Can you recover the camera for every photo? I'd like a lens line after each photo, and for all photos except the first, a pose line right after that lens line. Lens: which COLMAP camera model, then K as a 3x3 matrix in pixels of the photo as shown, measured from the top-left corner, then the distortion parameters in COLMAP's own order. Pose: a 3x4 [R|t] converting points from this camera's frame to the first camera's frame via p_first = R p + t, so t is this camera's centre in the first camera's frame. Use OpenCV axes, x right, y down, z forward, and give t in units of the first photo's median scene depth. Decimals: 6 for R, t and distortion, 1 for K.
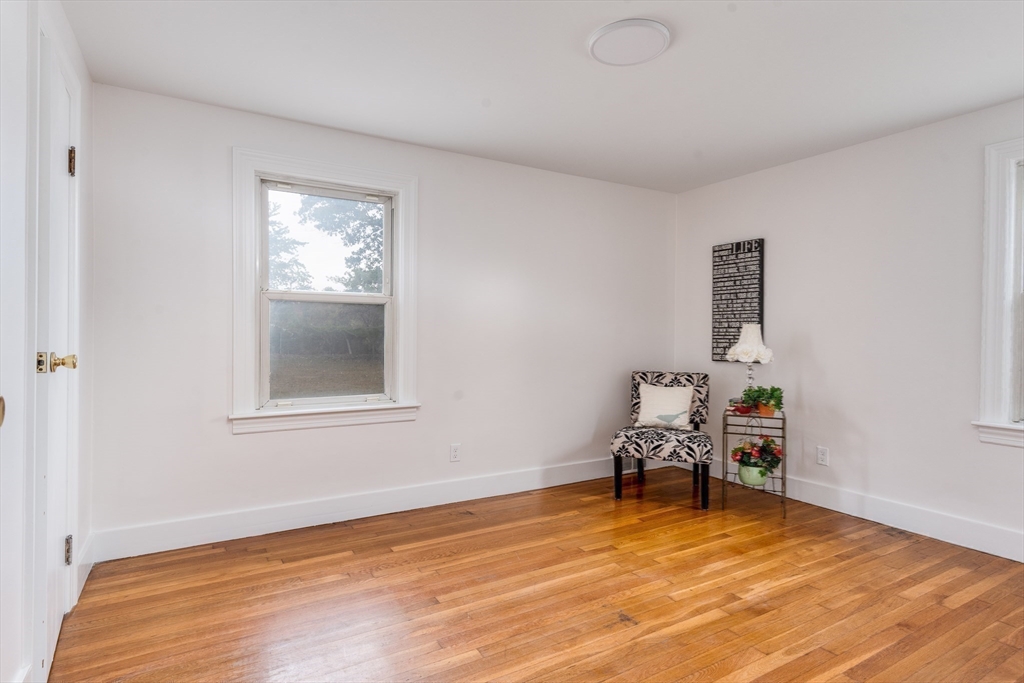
lens RADIAL K [[537.1, 0, 512.0], [0, 537.1, 341.5], [0, 0, 1]] dist [-0.001206, -0.000060]
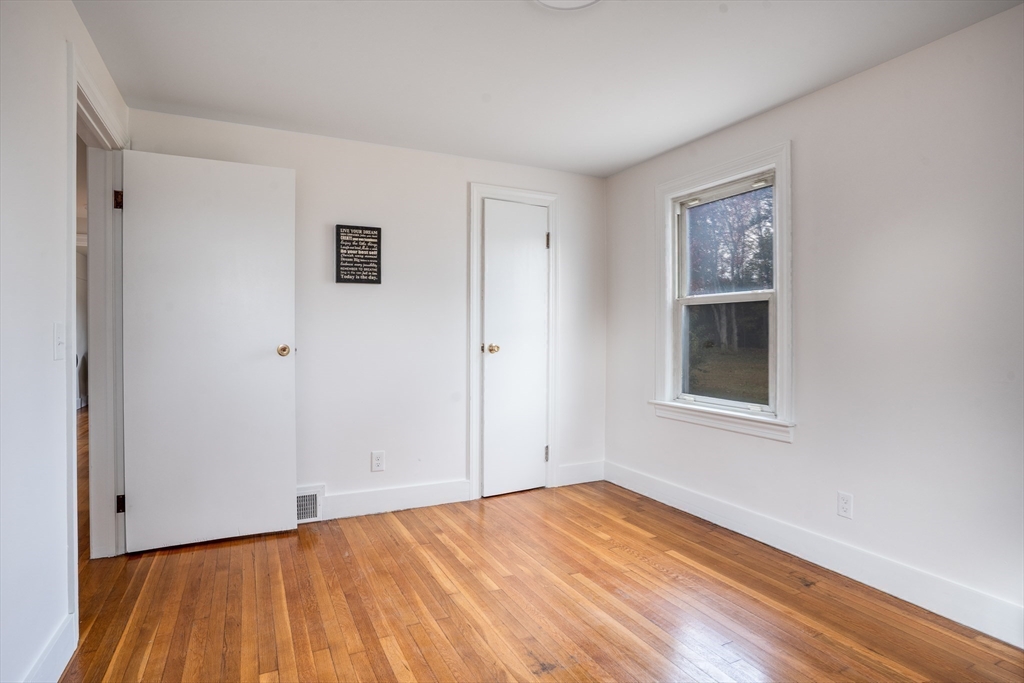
lens RADIAL K [[567.2, 0, 479.9], [0, 567.2, 339.6], [0, 0, 1]] dist [0.000898, 0.000144]
pose [[-0.108811, 0.011890, -0.993991, 0.870868], [-0.014161, 0.999808, 0.013509, -0.017767], [0.993962, 0.015546, -0.108622, 0.762001]]
